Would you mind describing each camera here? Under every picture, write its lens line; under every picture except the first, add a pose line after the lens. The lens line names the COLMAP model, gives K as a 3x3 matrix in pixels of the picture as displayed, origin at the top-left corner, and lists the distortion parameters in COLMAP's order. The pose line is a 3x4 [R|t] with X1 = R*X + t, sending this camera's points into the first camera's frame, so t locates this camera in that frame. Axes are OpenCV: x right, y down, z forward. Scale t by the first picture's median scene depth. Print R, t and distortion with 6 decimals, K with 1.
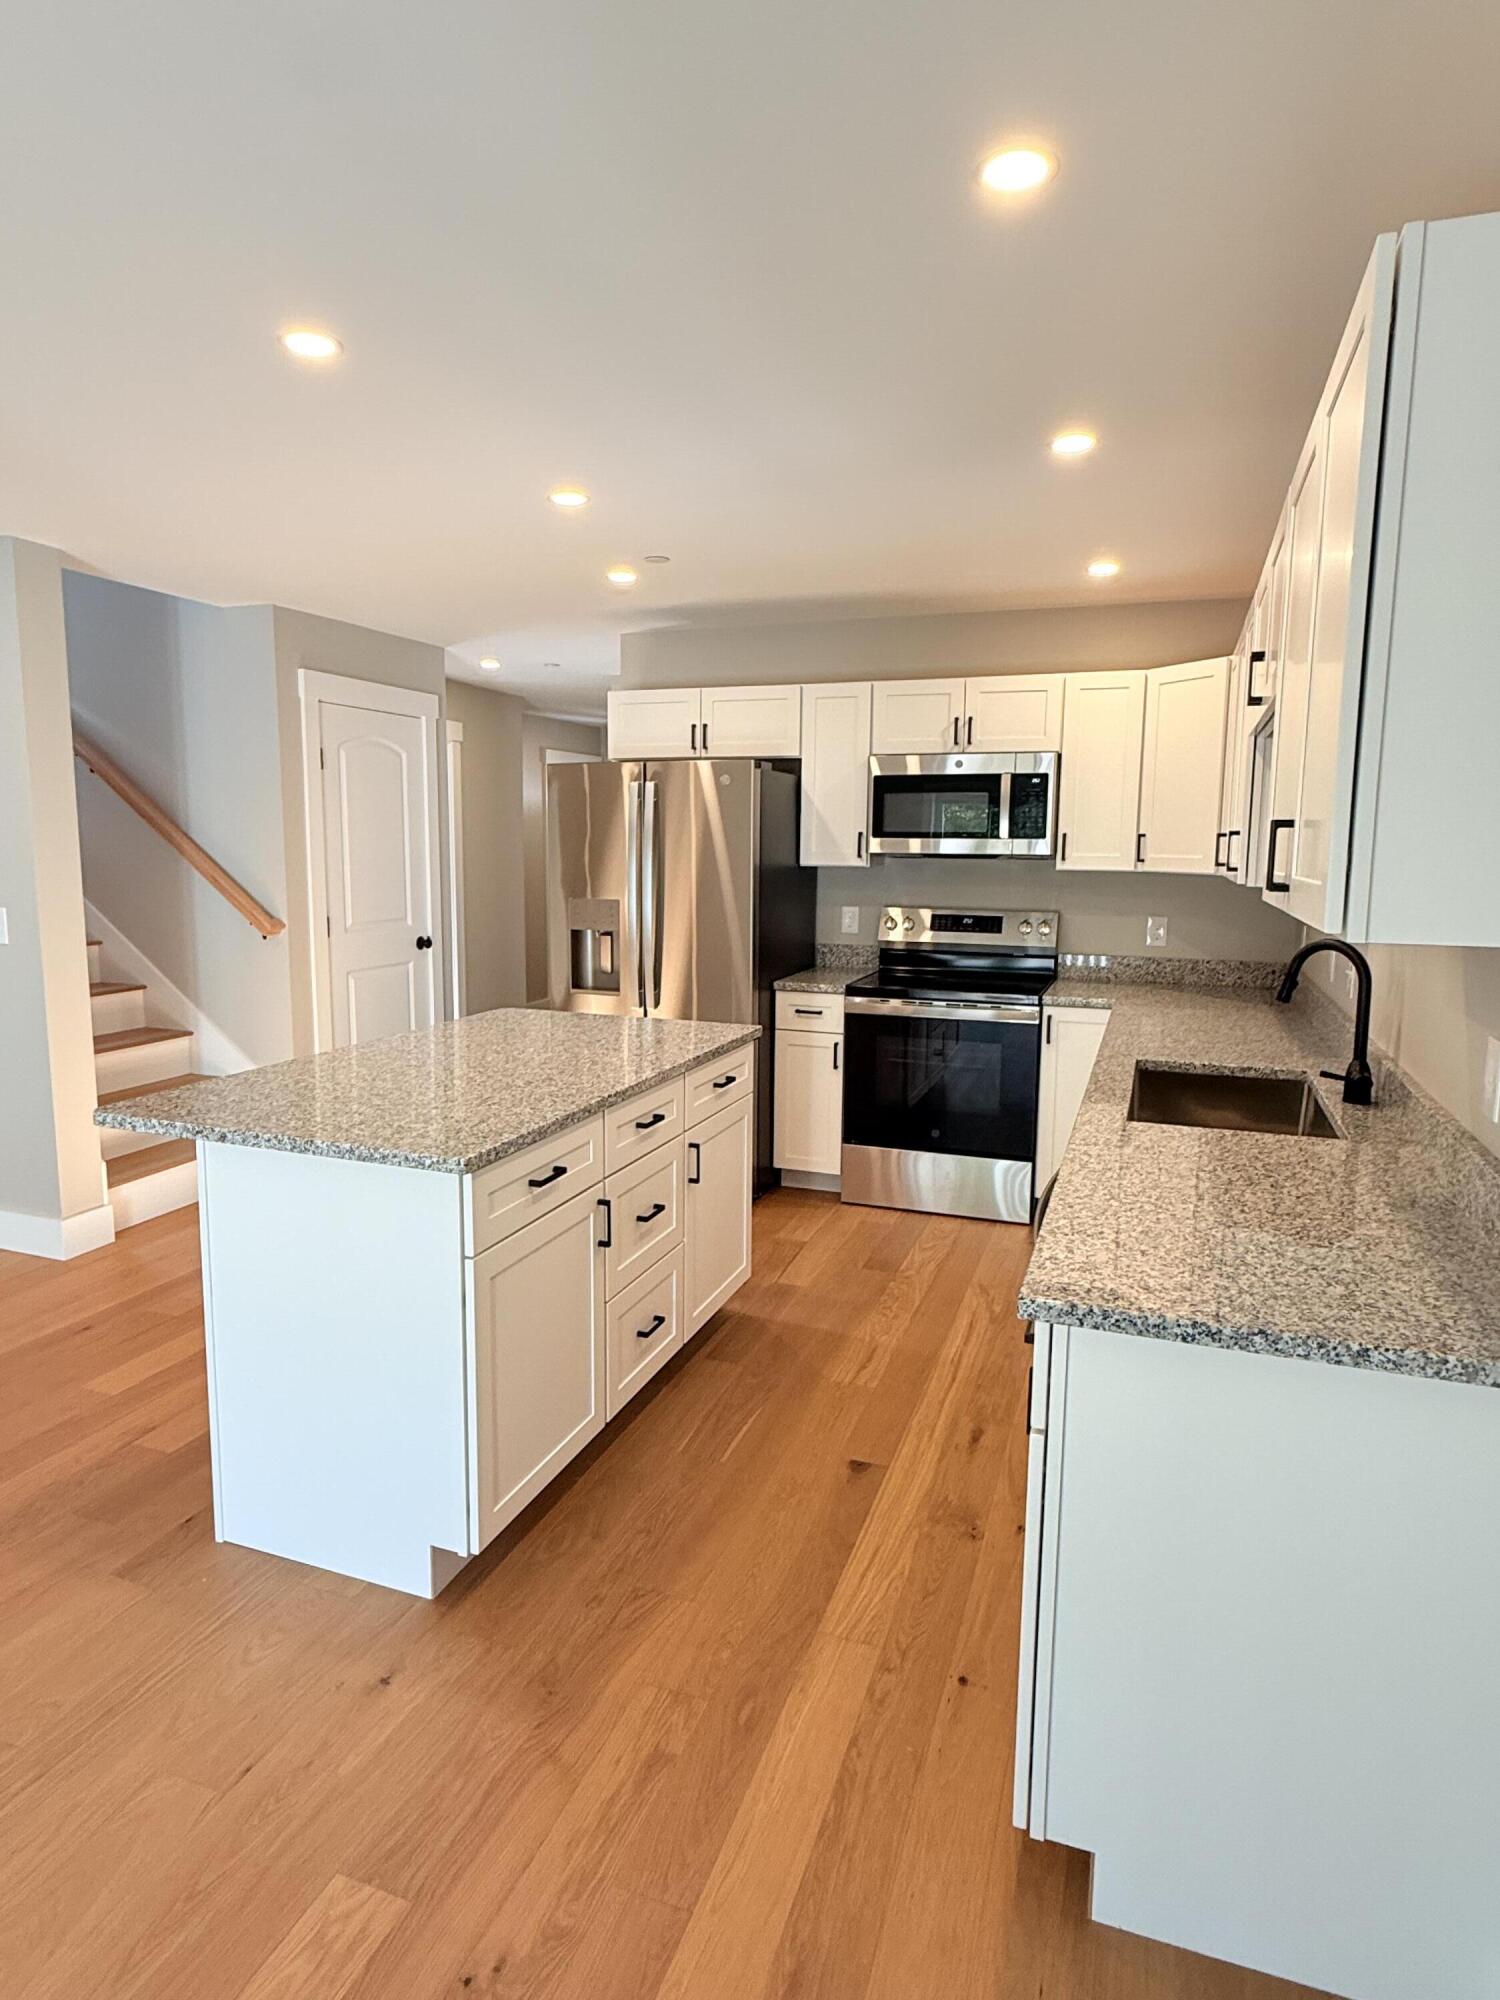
lens RADIAL K [[1148.1, 0, 740.1], [0, 1148.1, 996.7], [0, 0, 1]] dist [-0.001171, 0.002715]
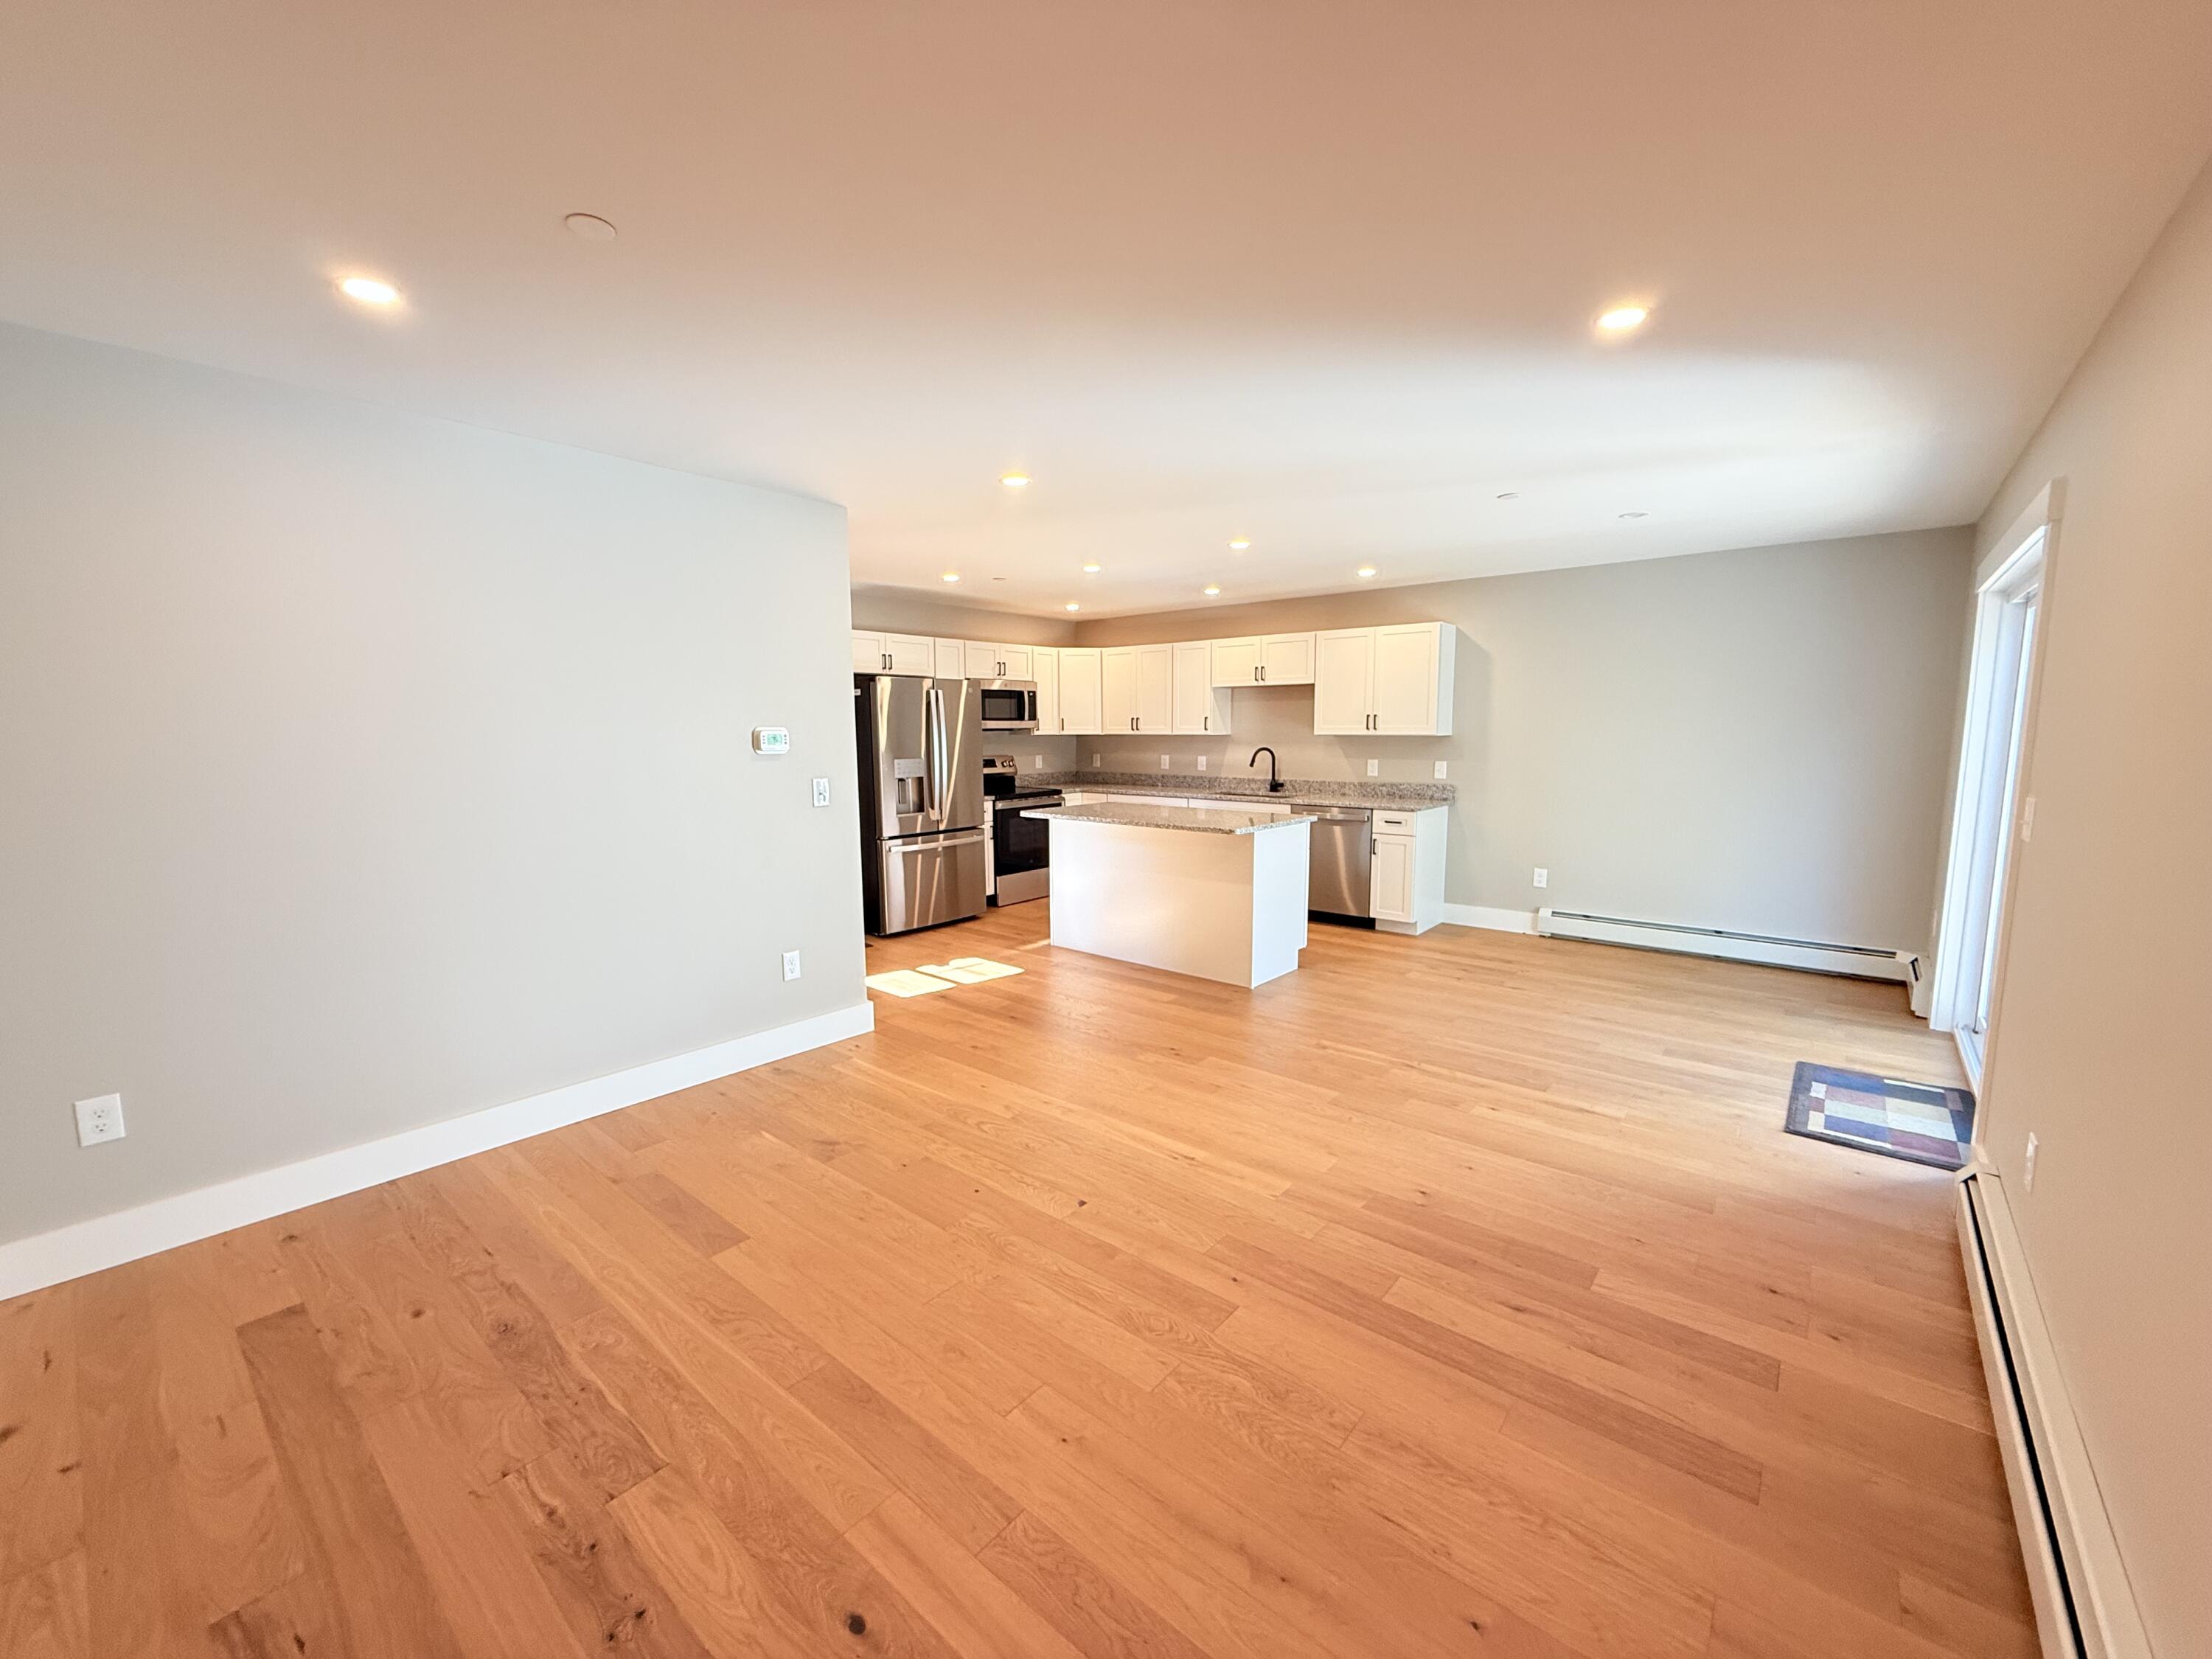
lens RADIAL K [[885.1, 0, 1097.8], [0, 885.1, 832.5], [0, 0, 1]] dist [0.002178, 0.000246]
pose [[0.342947, -0.124164, 0.931113, -1.352901], [0.135323, 0.987417, 0.081831, -0.050731], [-0.929556, 0.097937, 0.355434, 0.321677]]
